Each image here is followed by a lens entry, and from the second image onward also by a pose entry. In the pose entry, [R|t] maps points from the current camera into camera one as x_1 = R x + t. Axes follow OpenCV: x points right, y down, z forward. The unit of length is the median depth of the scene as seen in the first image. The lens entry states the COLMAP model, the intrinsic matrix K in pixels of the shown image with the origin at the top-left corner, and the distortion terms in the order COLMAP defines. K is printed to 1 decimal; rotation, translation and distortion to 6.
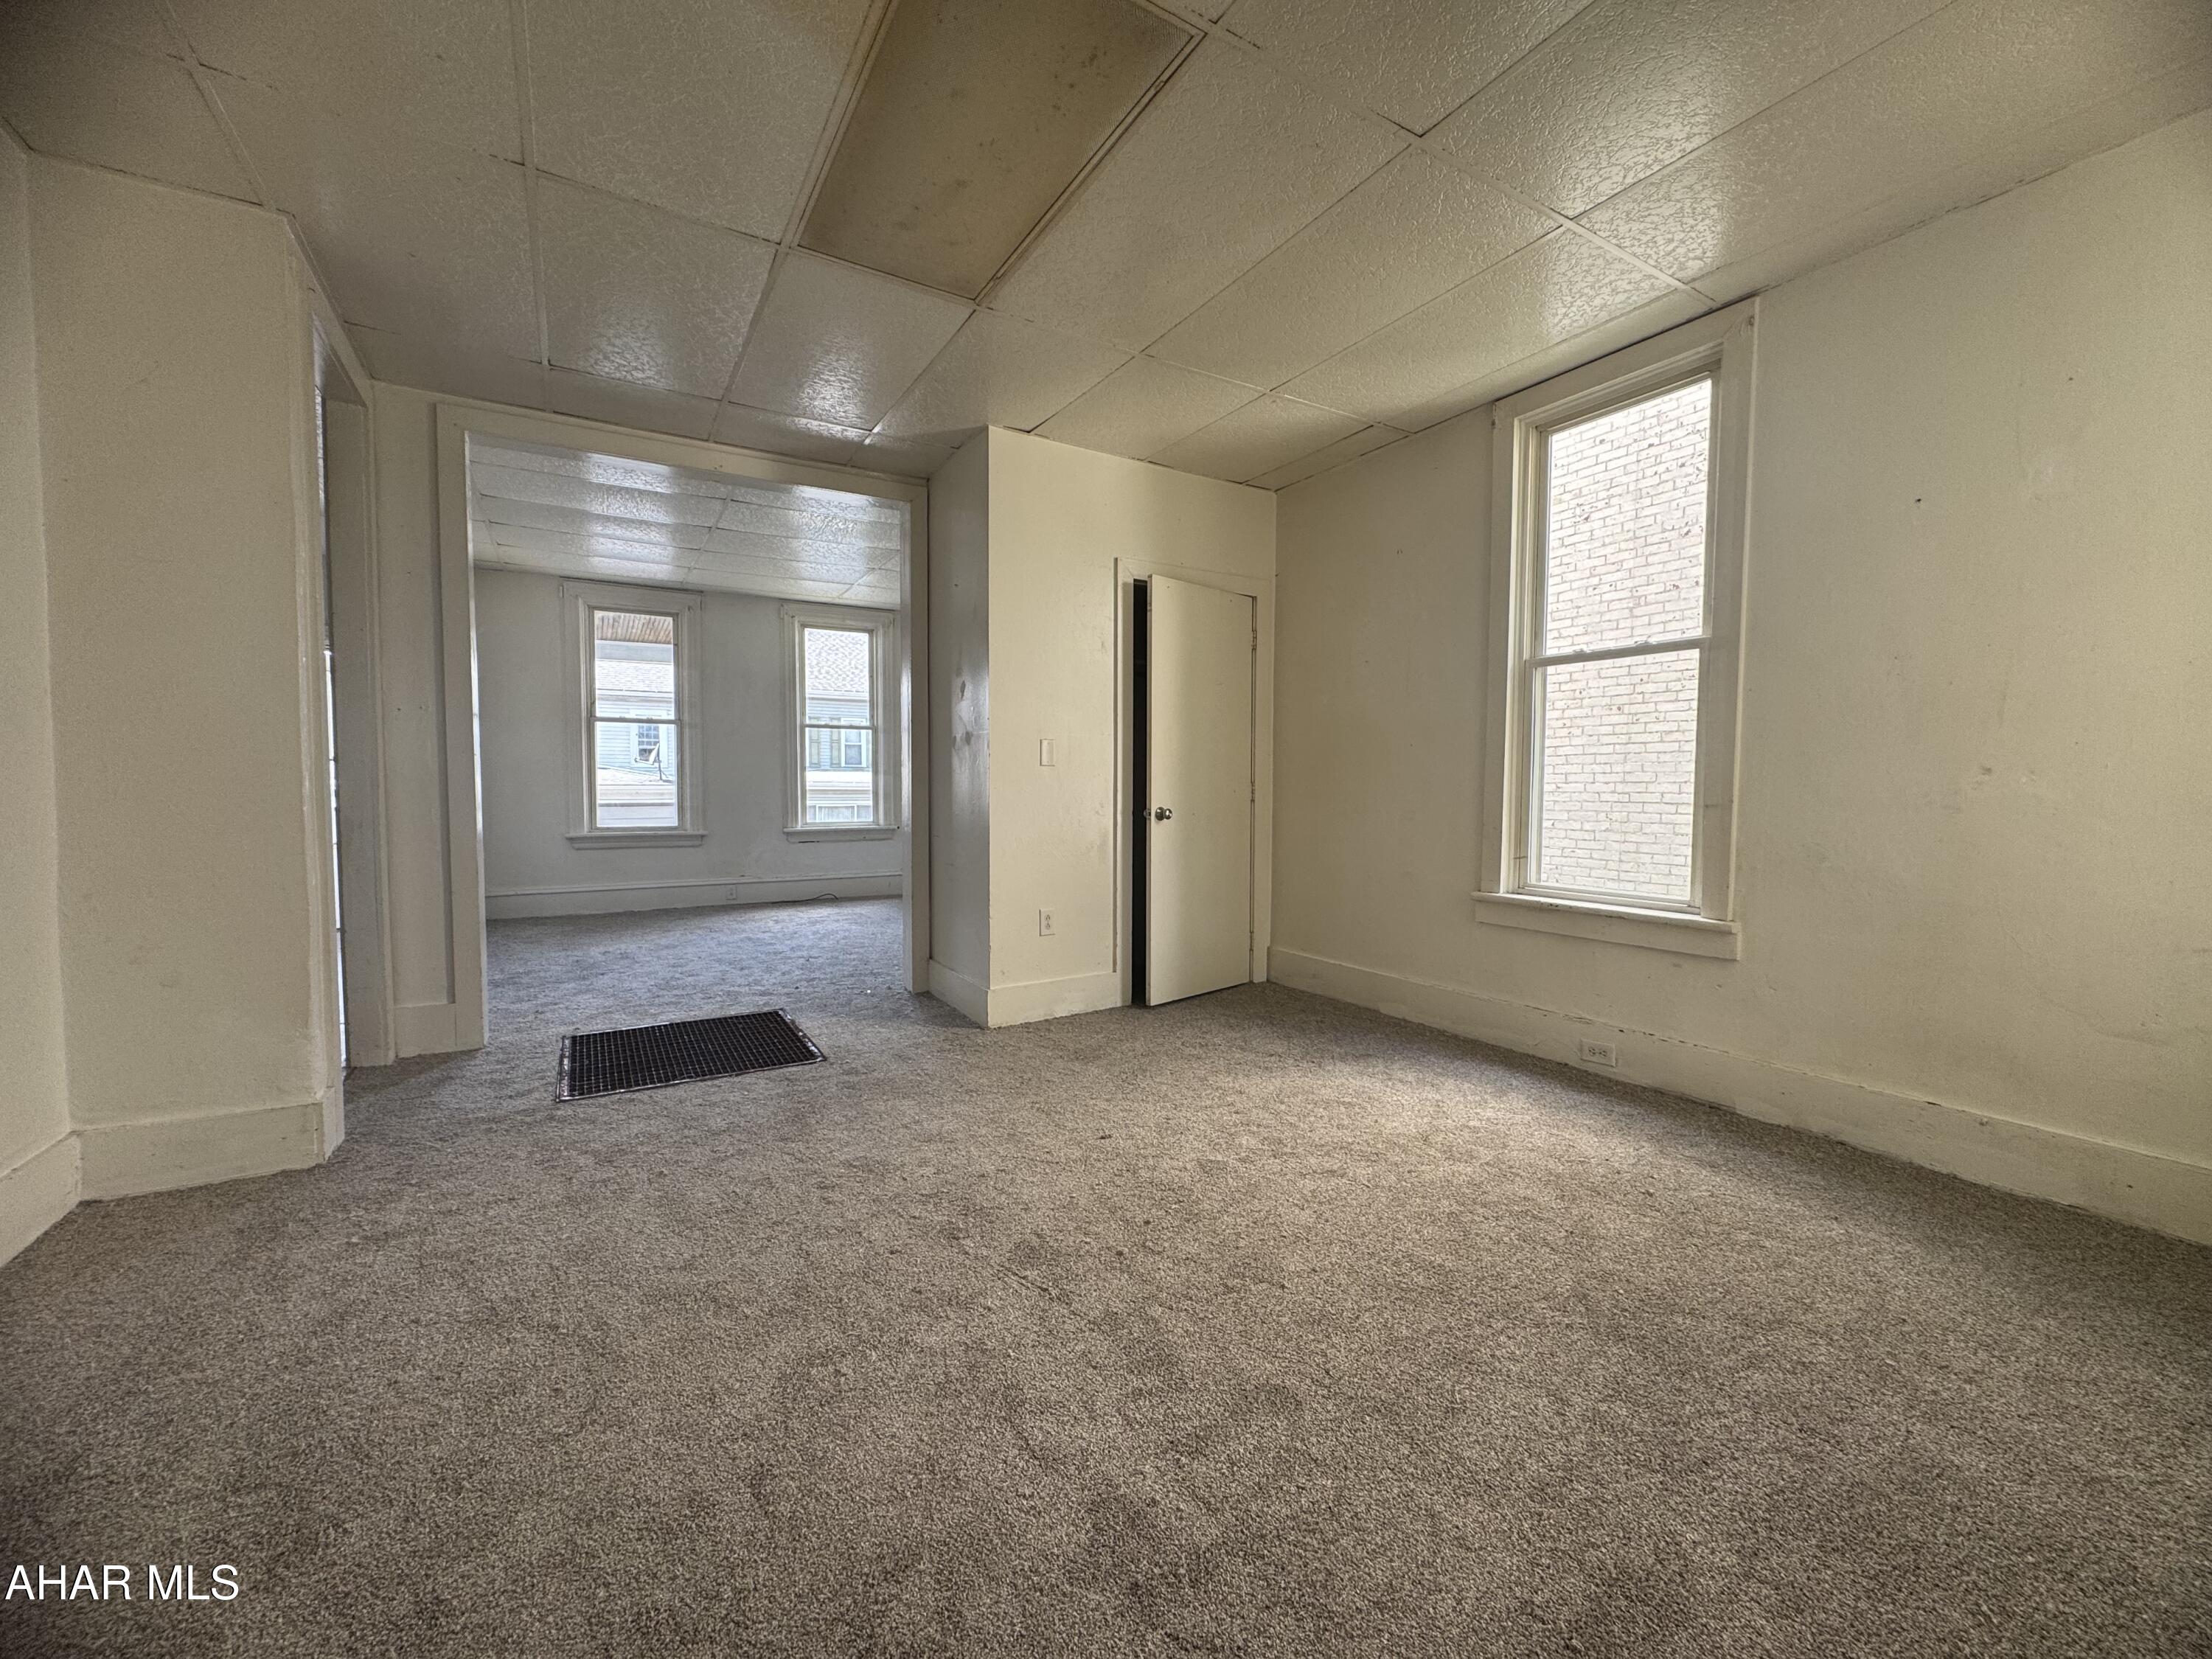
lens RADIAL K [[884.8, 0, 1107.6], [0, 884.8, 826.2], [0, 0, 1]] dist [0.000493, 0.000131]
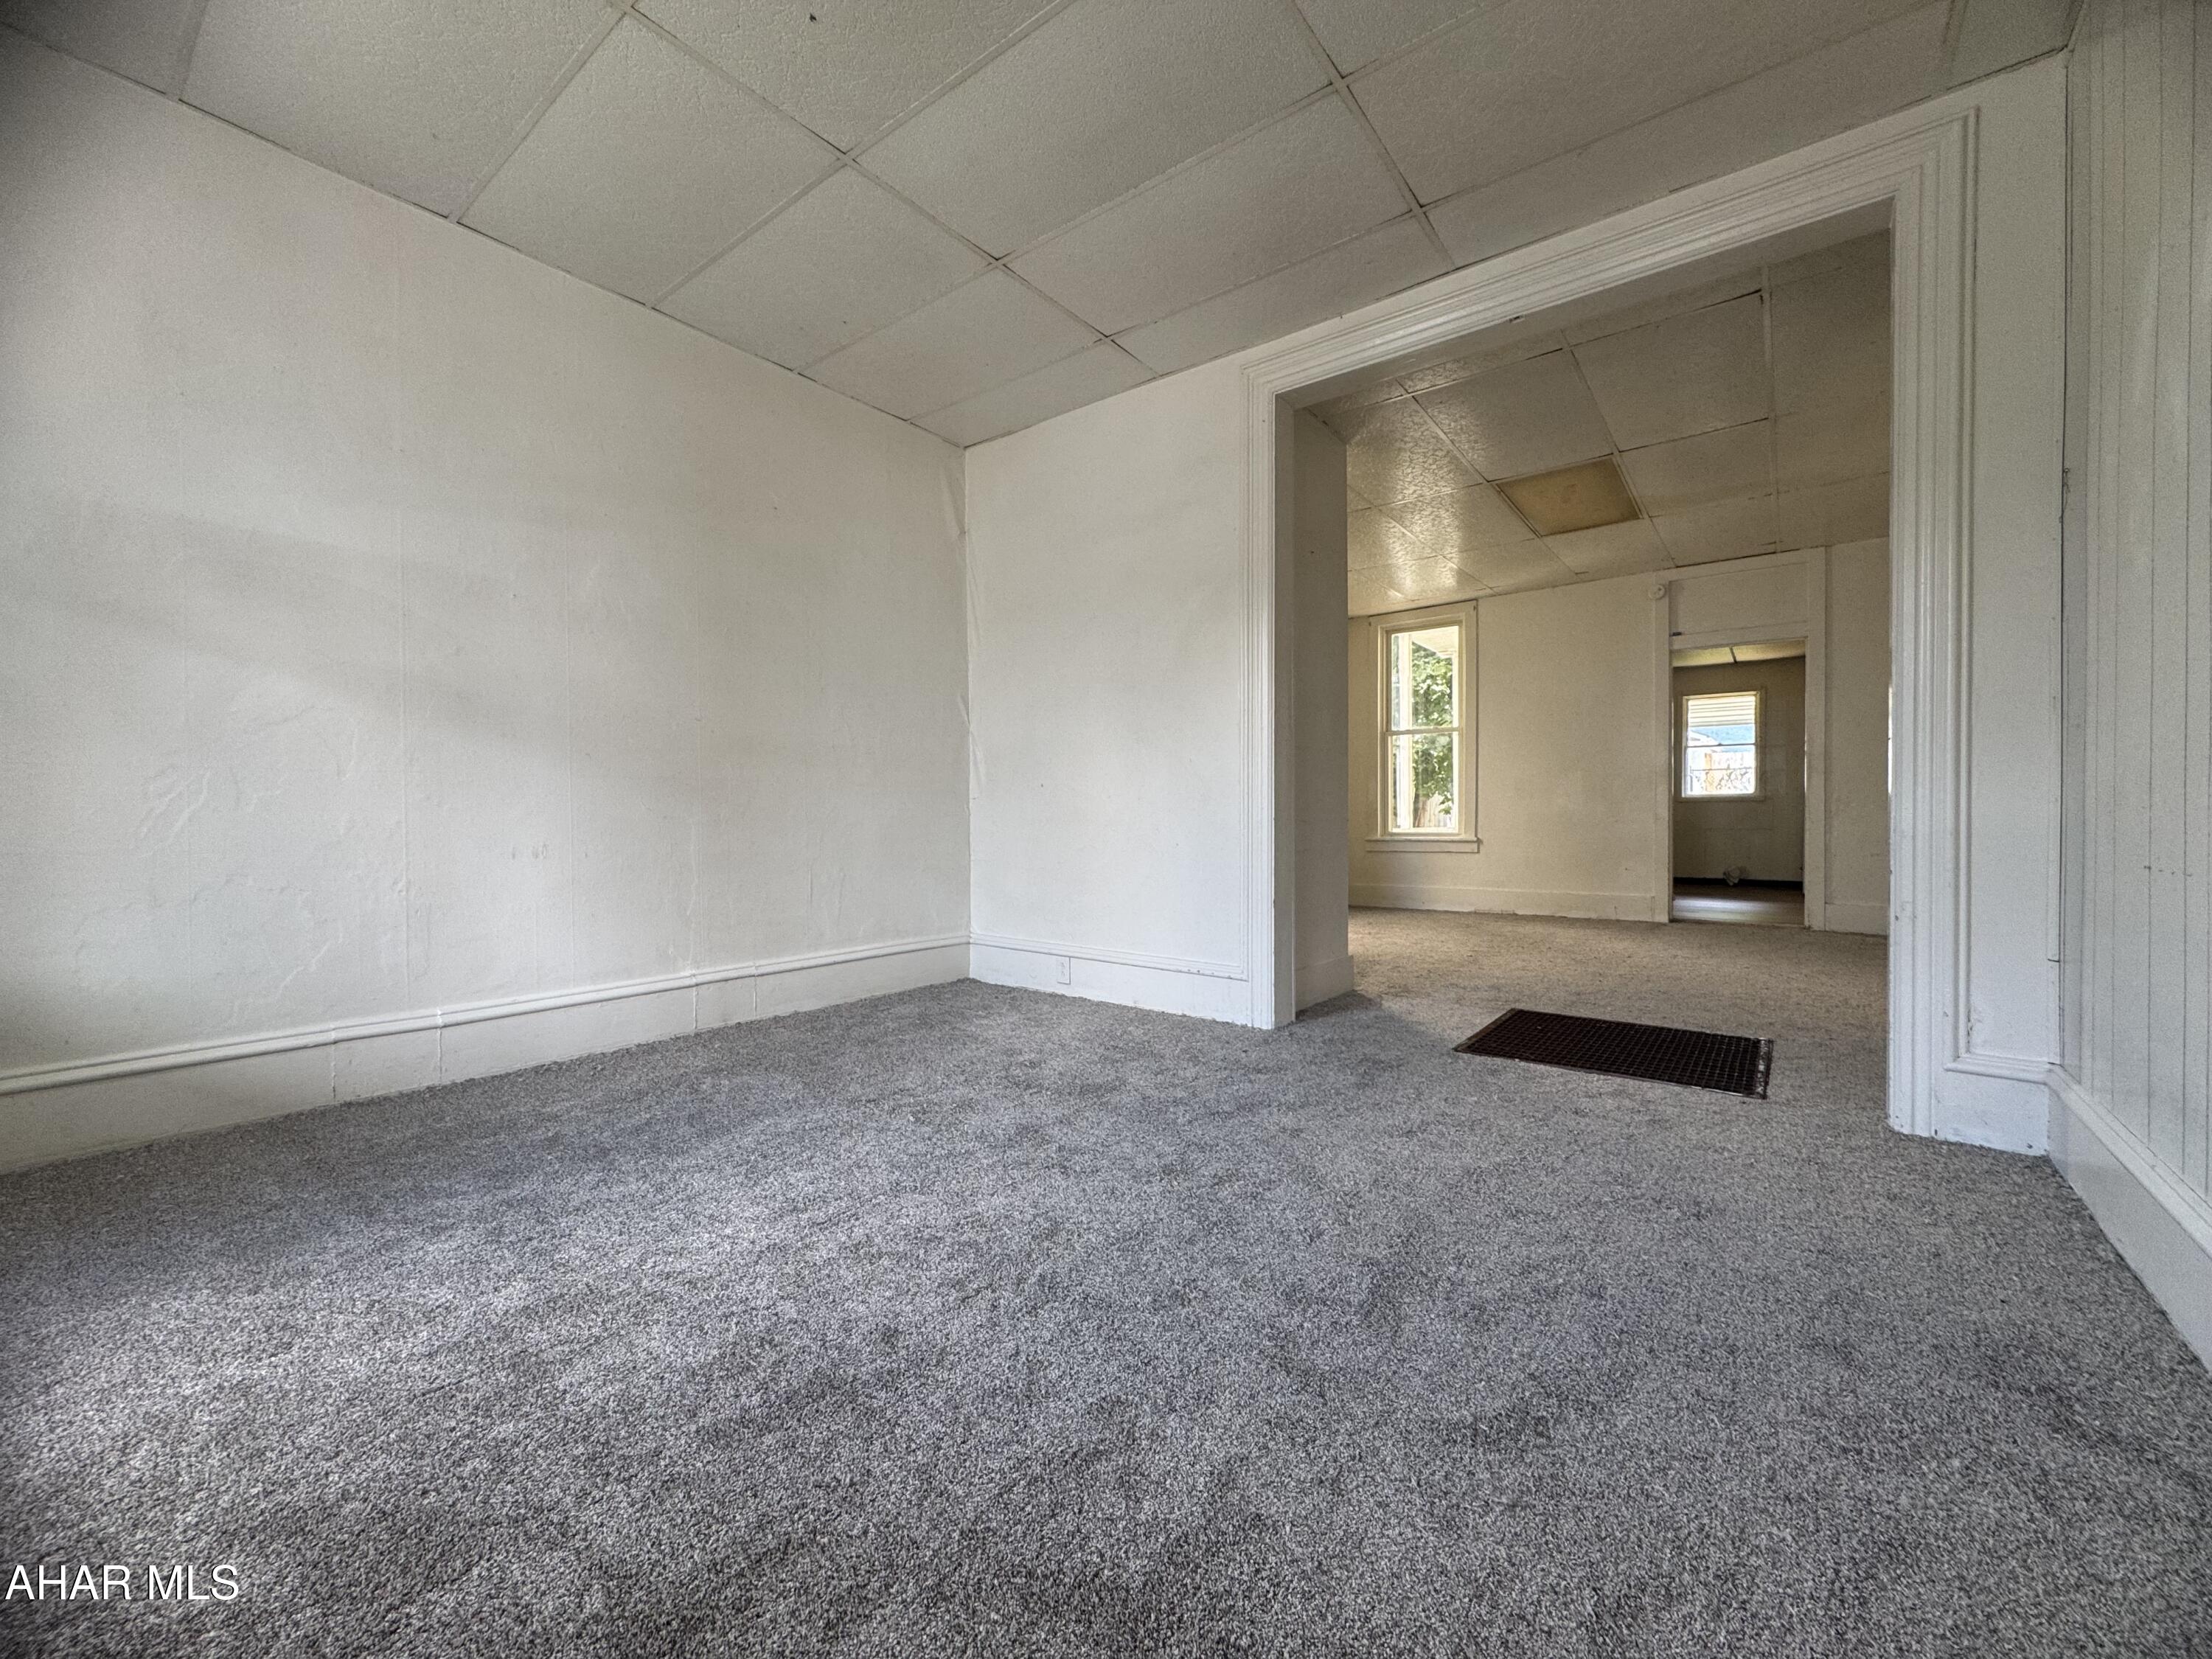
lens RADIAL K [[884.8, 0, 1106.3], [0, 884.8, 824.3], [0, 0, 1]] dist [0.000493, 0.000131]
pose [[-0.371276, -0.010160, 0.928467, -0.522126], [0.047566, 0.998419, 0.029946, -0.008912], [-0.927303, 0.055282, -0.370206, 0.844985]]
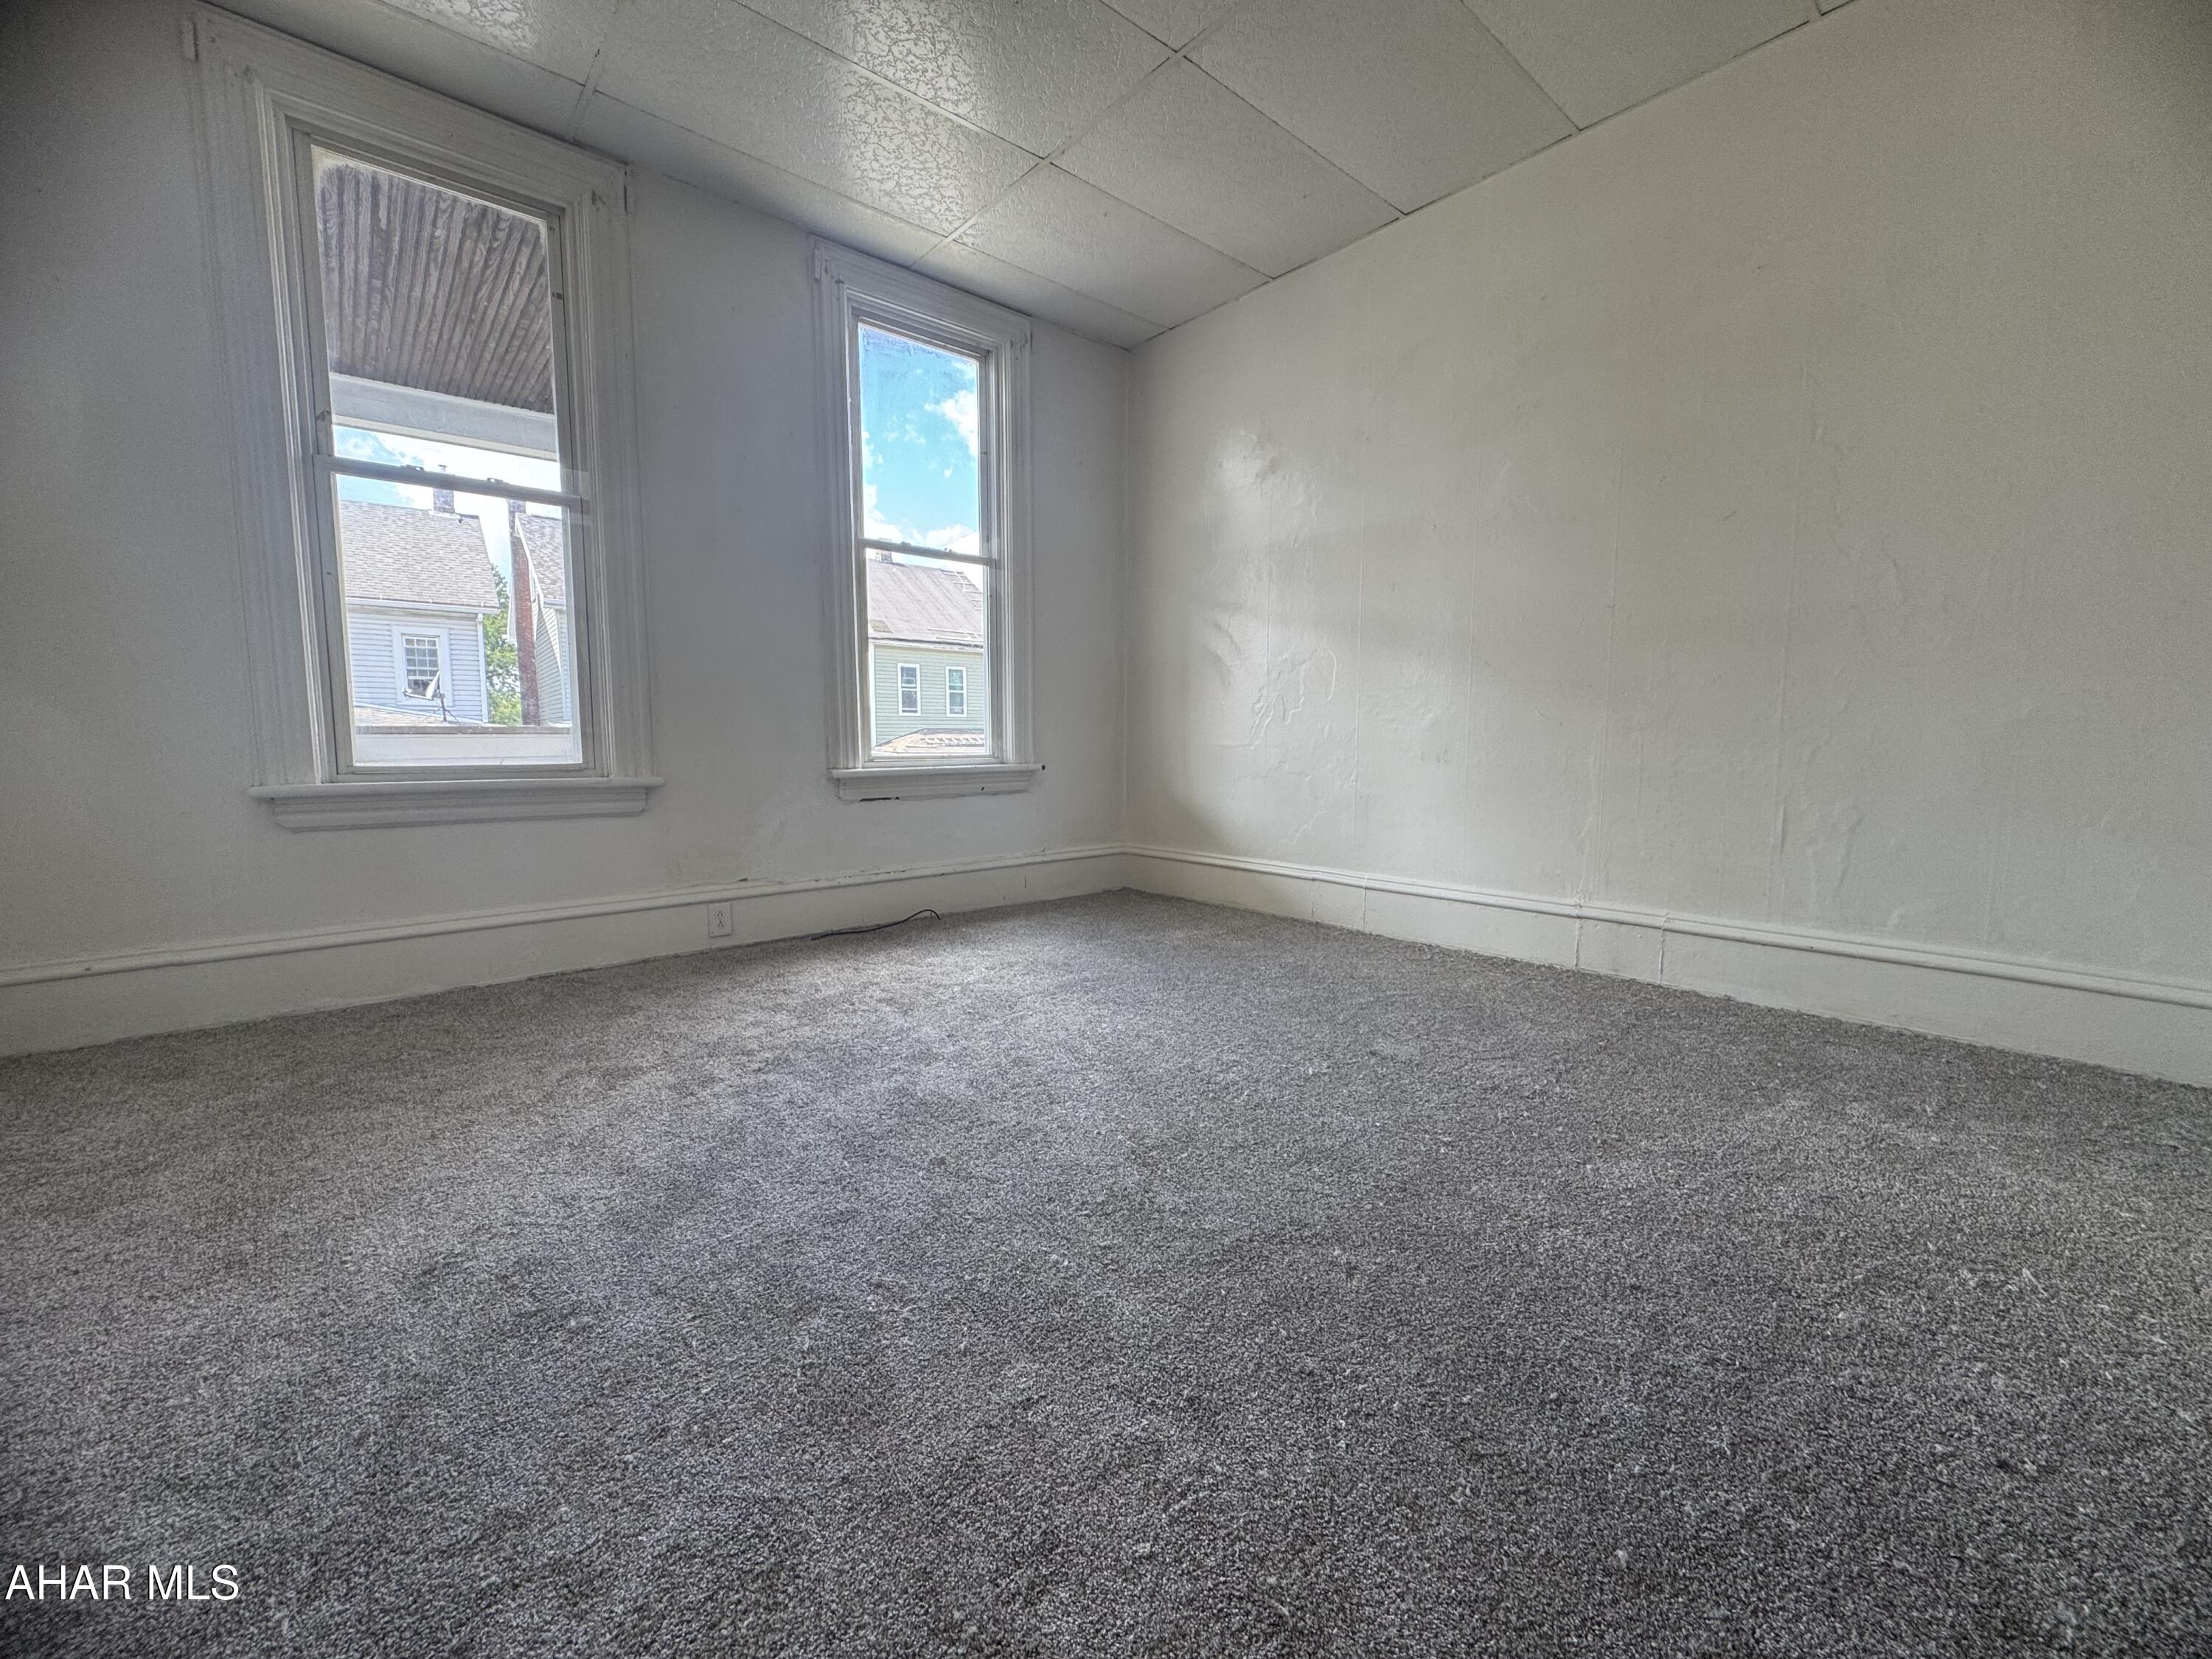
lens RADIAL K [[884.8, 0, 1106.9], [0, 884.8, 821.3], [0, 0, 1]] dist [0.000493, 0.000131]
pose [[0.982805, -0.023837, 0.183100, -0.324222], [0.015360, 0.998749, 0.047578, 0.009866], [-0.184005, -0.043947, 0.981942, 0.556982]]
